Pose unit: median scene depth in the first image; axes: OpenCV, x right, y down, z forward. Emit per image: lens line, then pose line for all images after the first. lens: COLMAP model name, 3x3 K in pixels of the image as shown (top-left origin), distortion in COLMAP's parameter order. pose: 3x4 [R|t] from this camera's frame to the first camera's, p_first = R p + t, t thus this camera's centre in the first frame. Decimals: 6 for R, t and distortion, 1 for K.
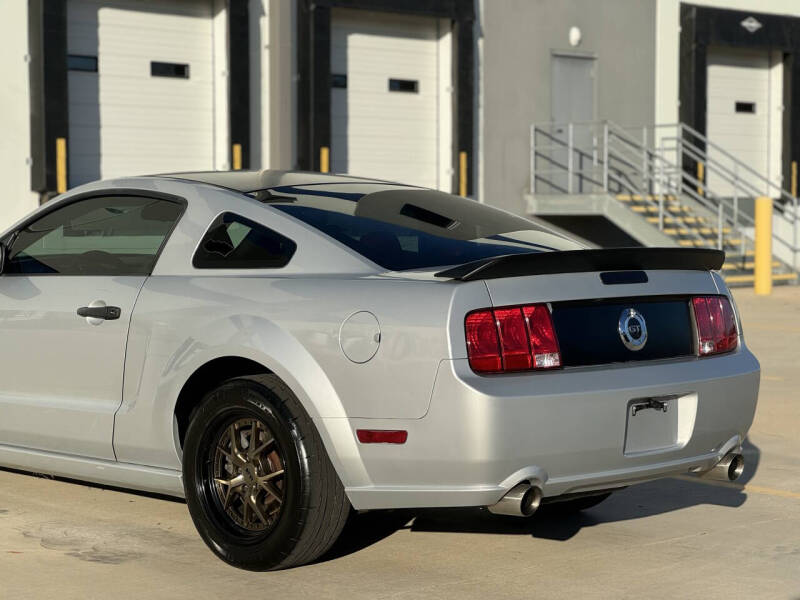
lens RADIAL K [[1837.3, 0, 357.1], [0, 1837.3, 280.4], [0, 0, 1]] dist [-0.138776, 5.343462]
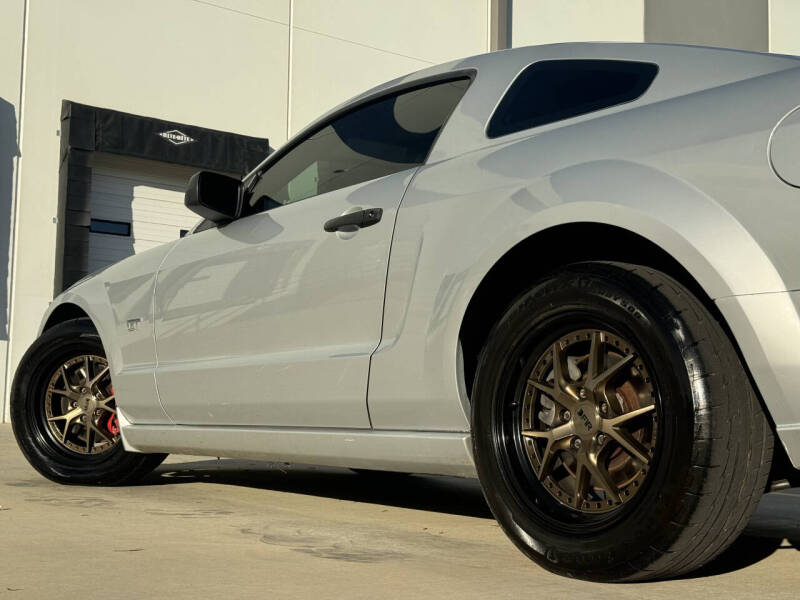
lens RADIAL K [[1128.6, 0, 400.0], [0, 1128.6, 300.0], [0, 0, 1]] dist [0.137444, -0.052330]
pose [[0.994117, 0.011856, -0.107657, -0.078066], [-0.027425, 0.989151, -0.144316, 0.119939], [0.104778, 0.146420, 0.983658, 0.601232]]
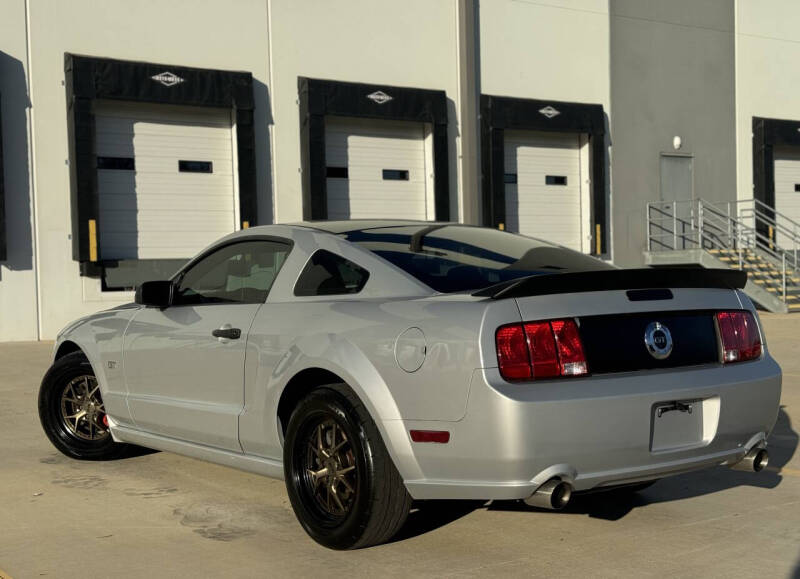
lens RADIAL K [[1141.7, 0, 379.1], [0, 1141.7, 286.9], [0, 0, 1]] dist [0.129718, -0.058243]
pose [[0.988280, -0.022887, -0.150928, 0.085476], [0.018970, 0.999446, -0.027337, 0.009541], [0.151470, 0.024154, 0.988167, 0.263900]]
